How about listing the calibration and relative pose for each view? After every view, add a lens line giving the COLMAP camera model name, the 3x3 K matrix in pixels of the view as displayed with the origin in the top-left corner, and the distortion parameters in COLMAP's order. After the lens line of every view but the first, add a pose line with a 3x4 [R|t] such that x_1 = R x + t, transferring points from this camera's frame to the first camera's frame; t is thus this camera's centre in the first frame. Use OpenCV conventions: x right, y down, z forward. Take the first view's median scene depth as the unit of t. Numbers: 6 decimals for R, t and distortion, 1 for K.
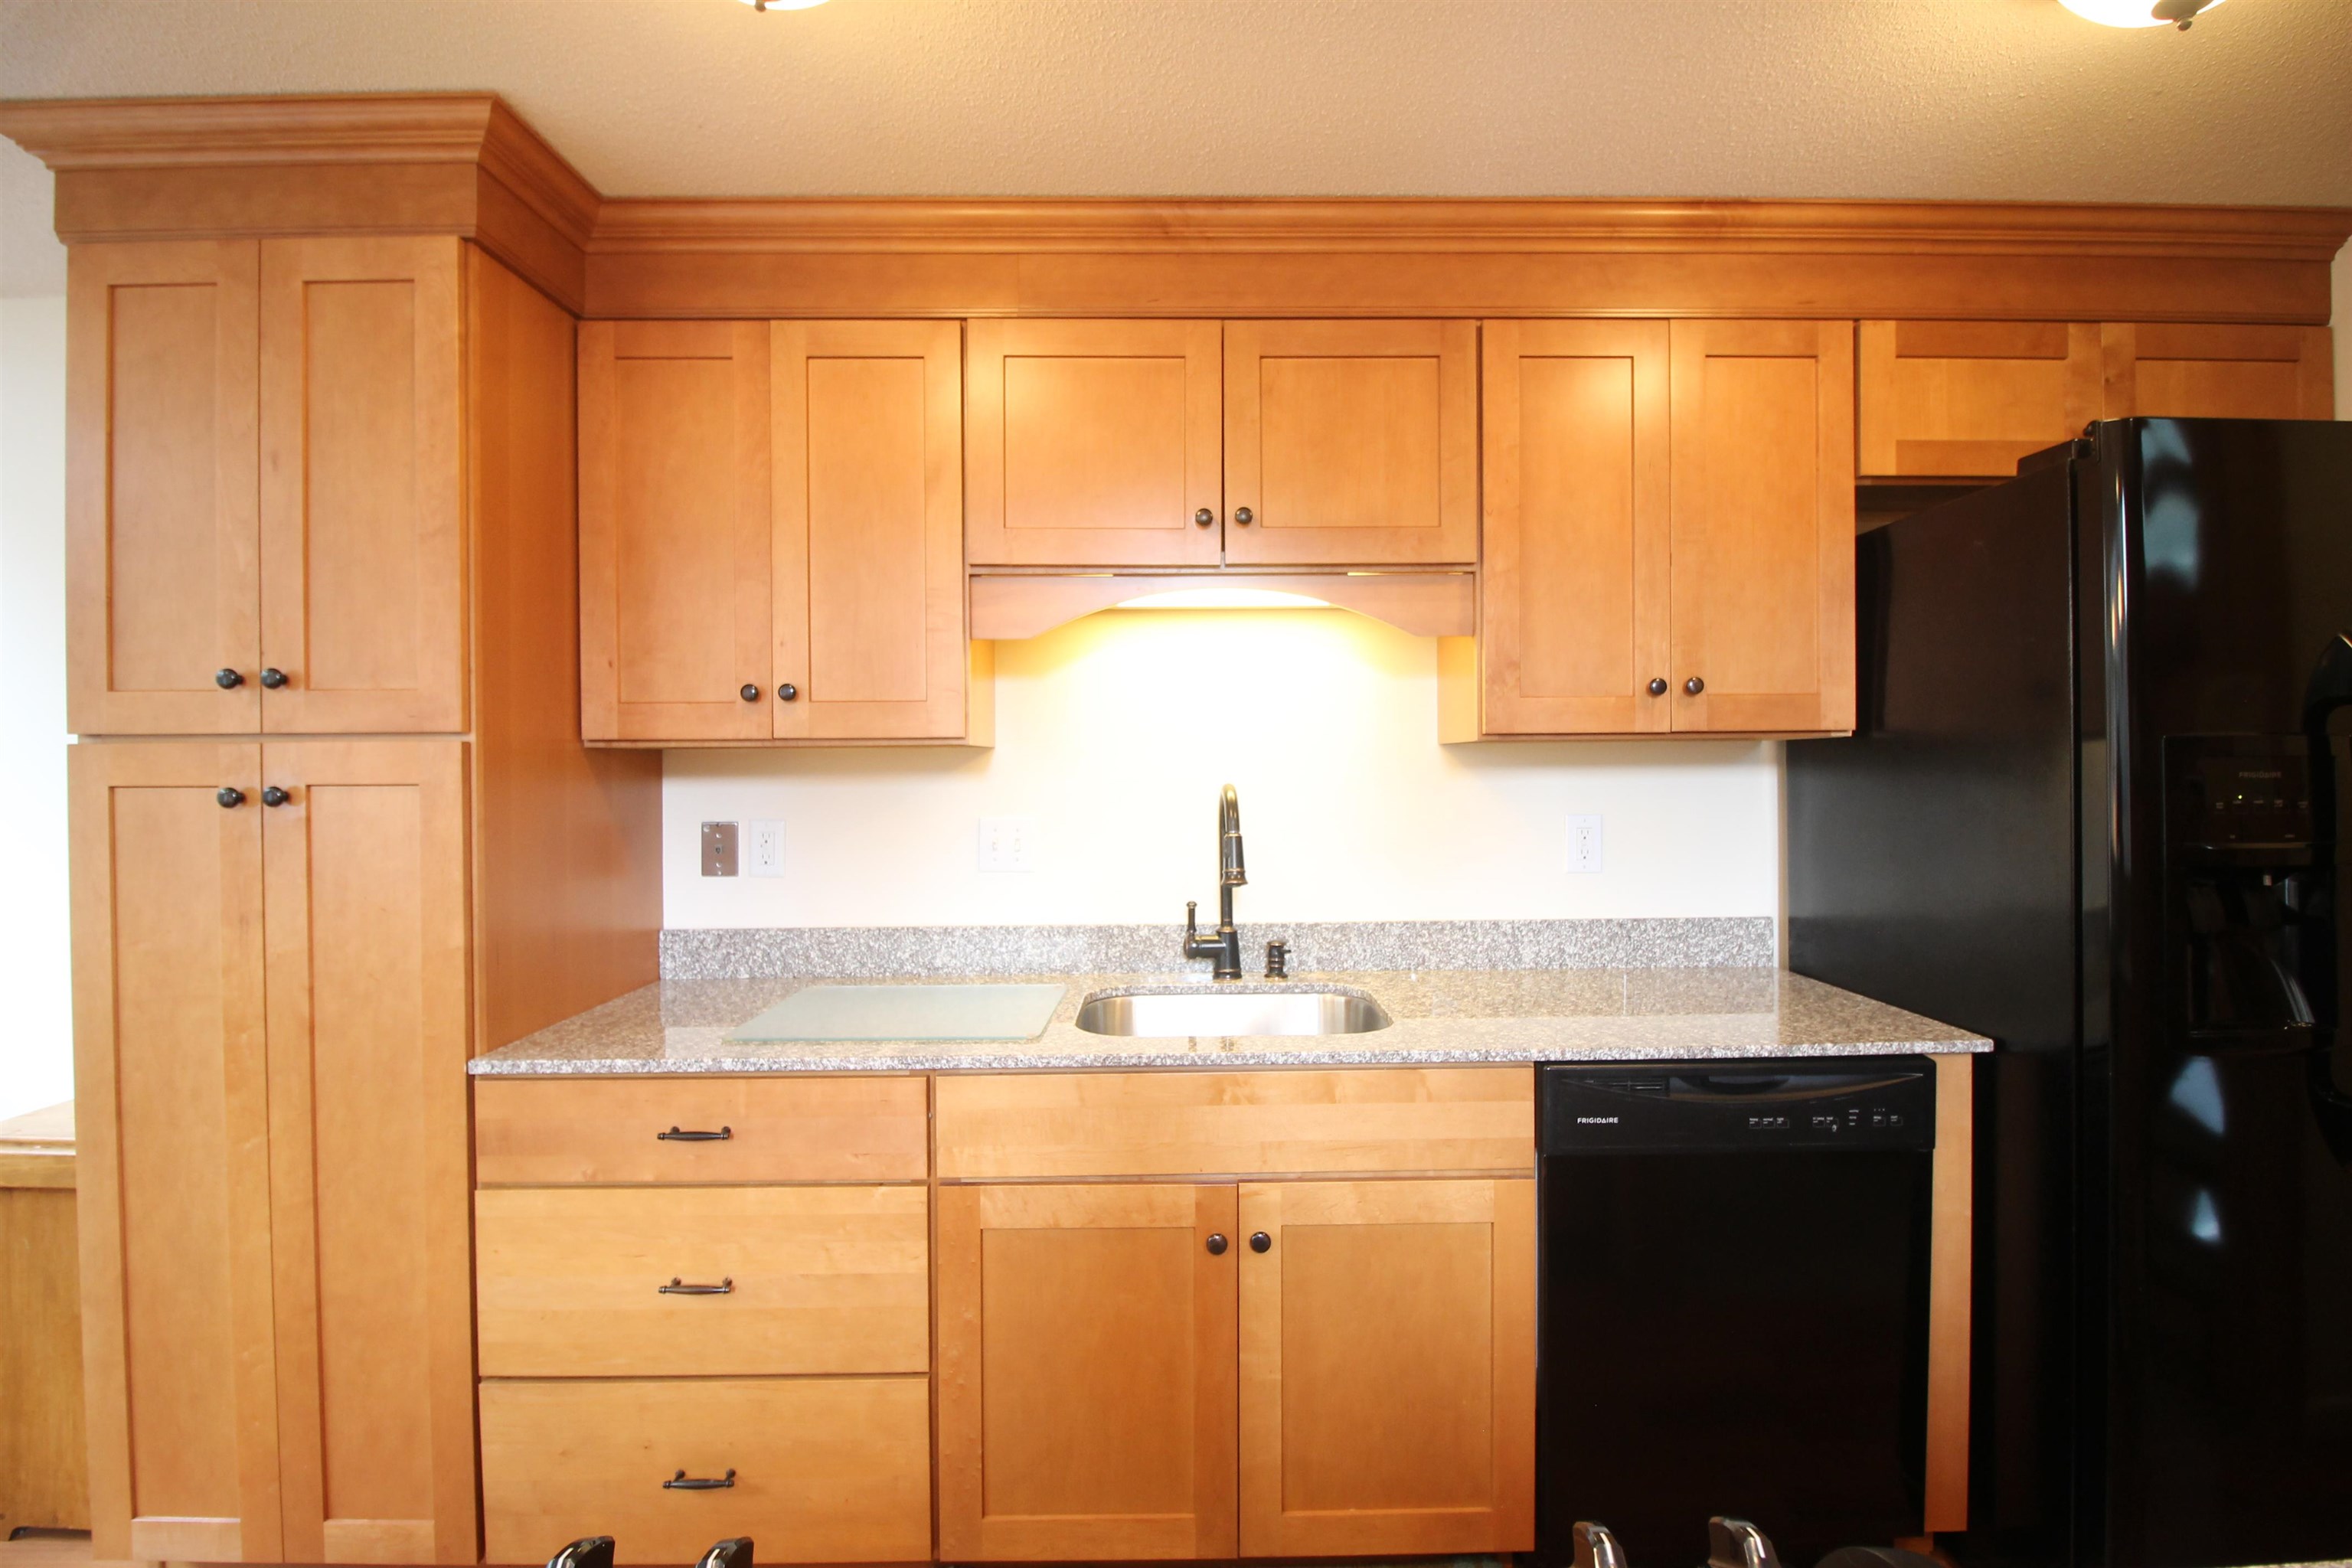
lens RADIAL K [[1102.3, 0, 1173.2], [0, 1102.3, 776.0], [0, 0, 1]] dist [-0.004592, -0.008381]
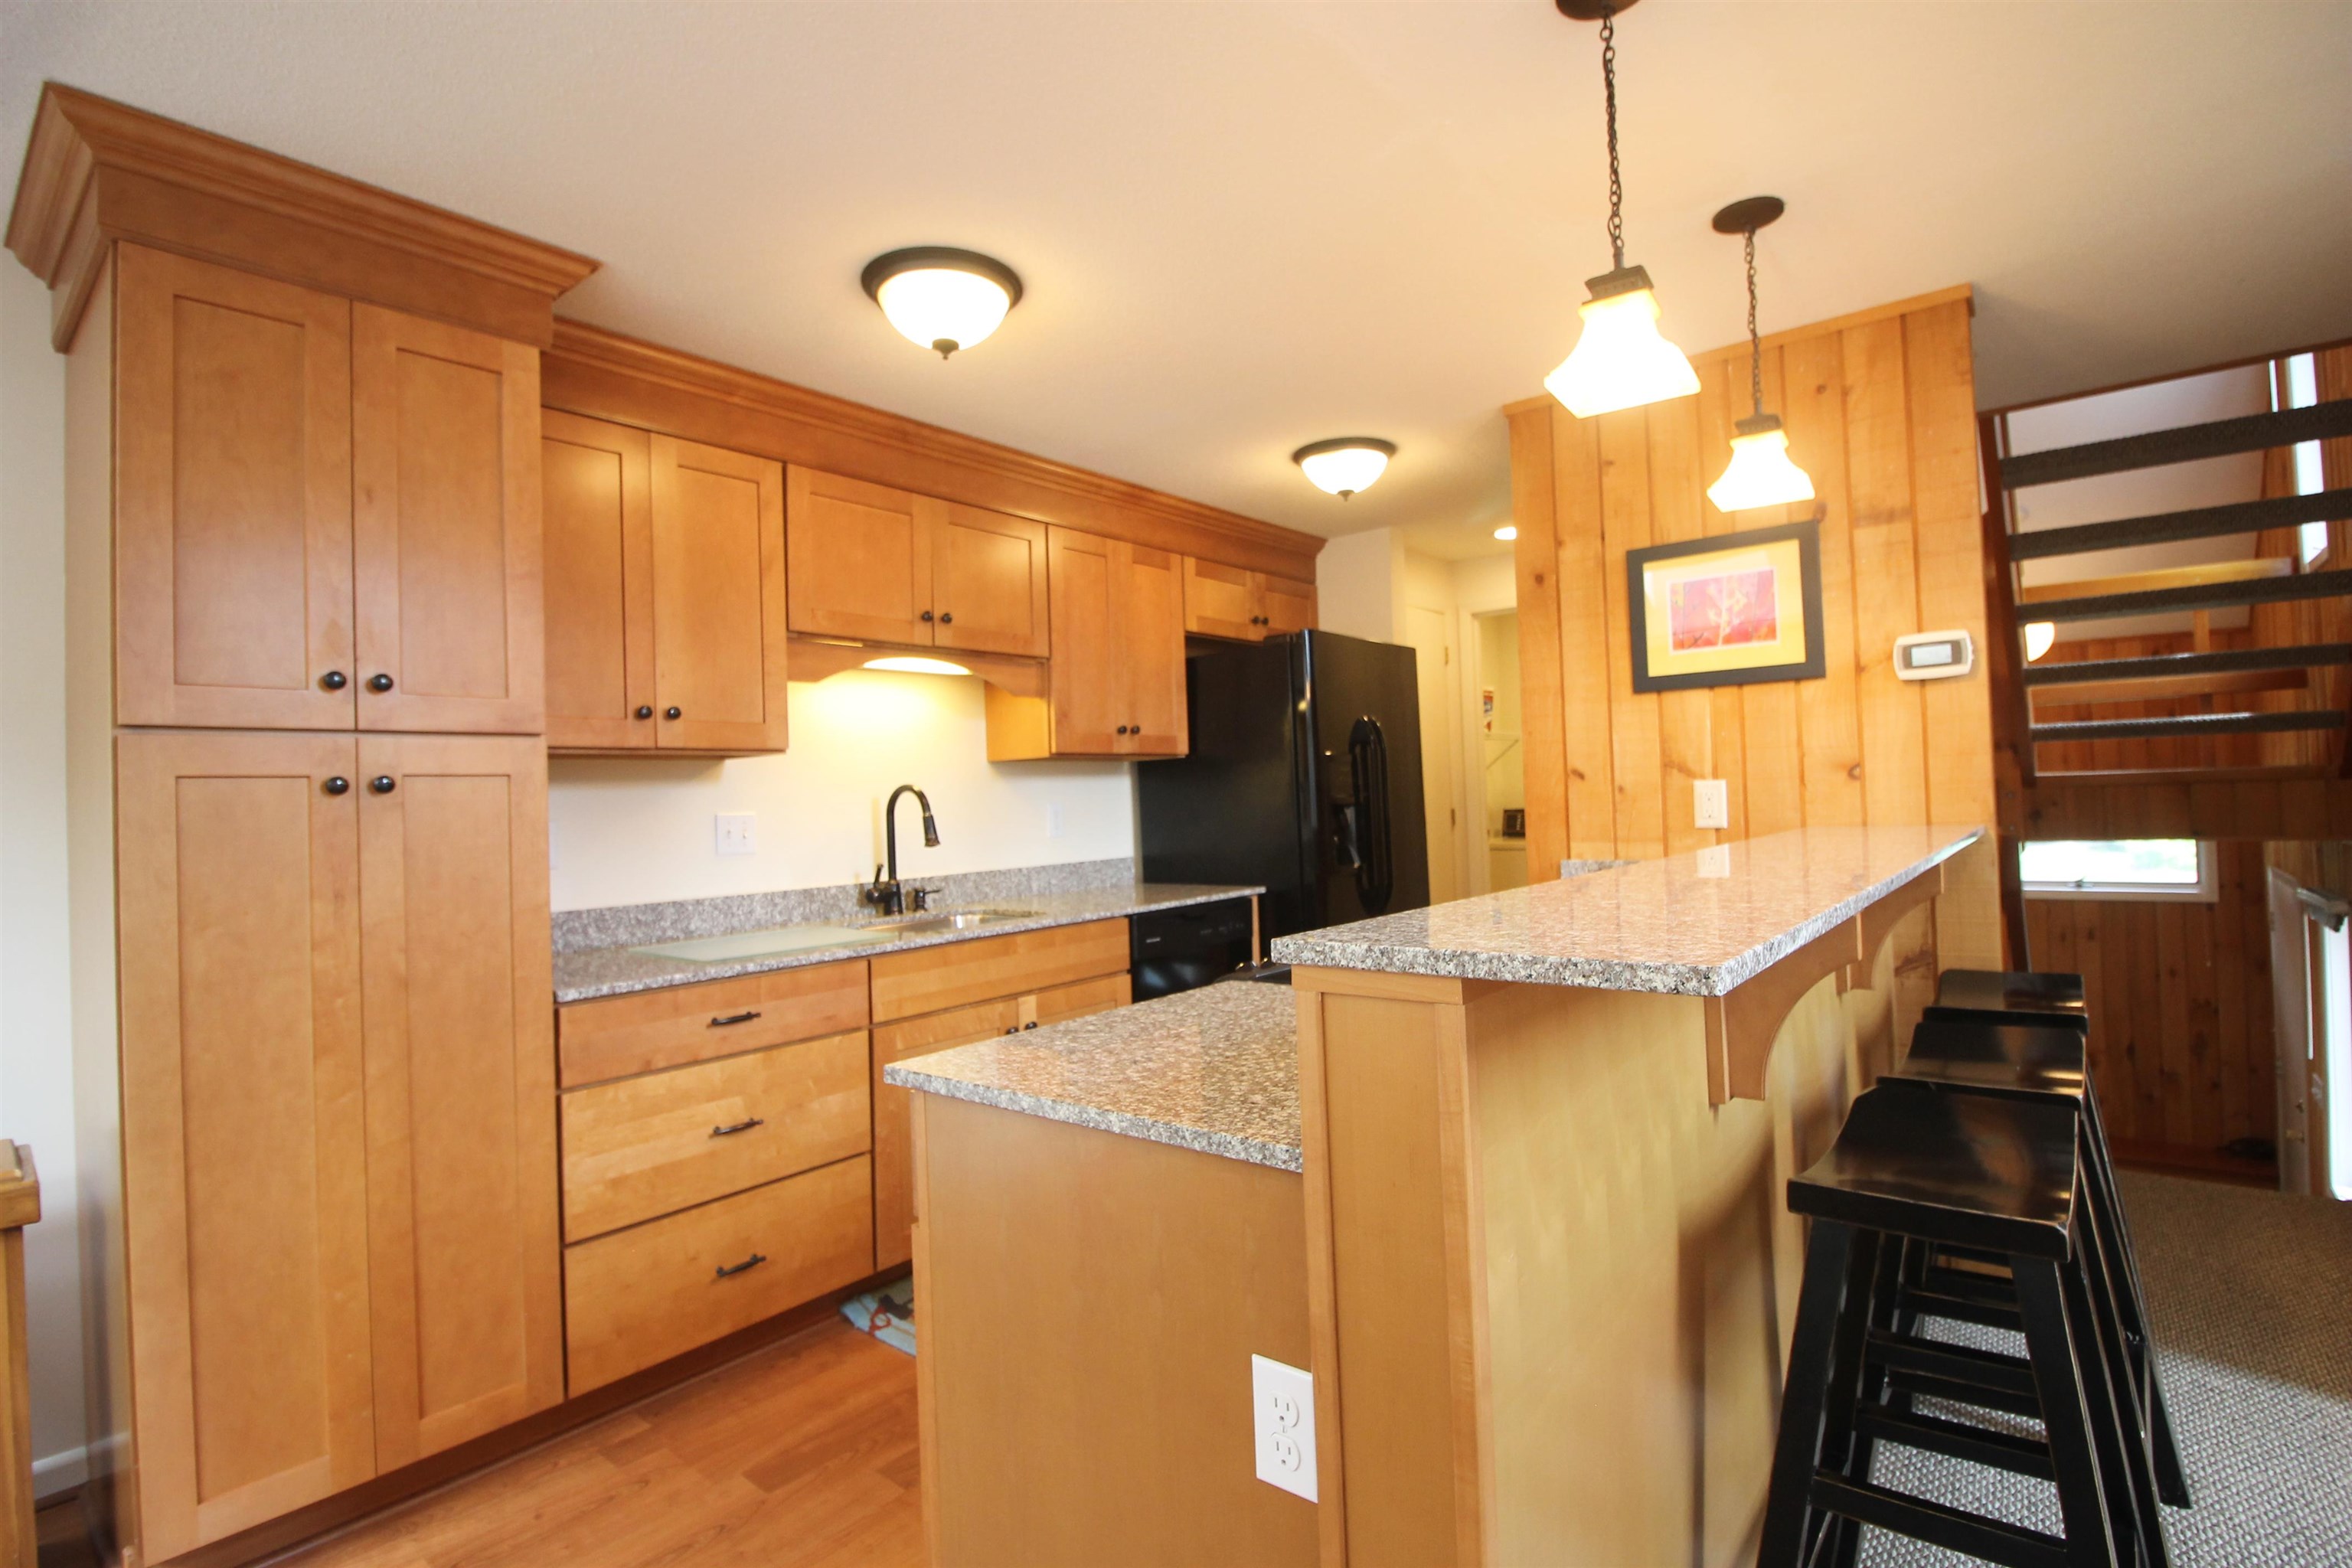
lens RADIAL K [[1102.3, 0, 1191.2], [0, 1102.3, 786.2], [0, 0, 1]] dist [-0.004592, -0.008381]
pose [[0.645987, -0.007152, 0.763314, -1.109459], [0.037812, 0.999028, -0.022640, 0.075907], [-0.762411, 0.043488, 0.645630, -0.380950]]
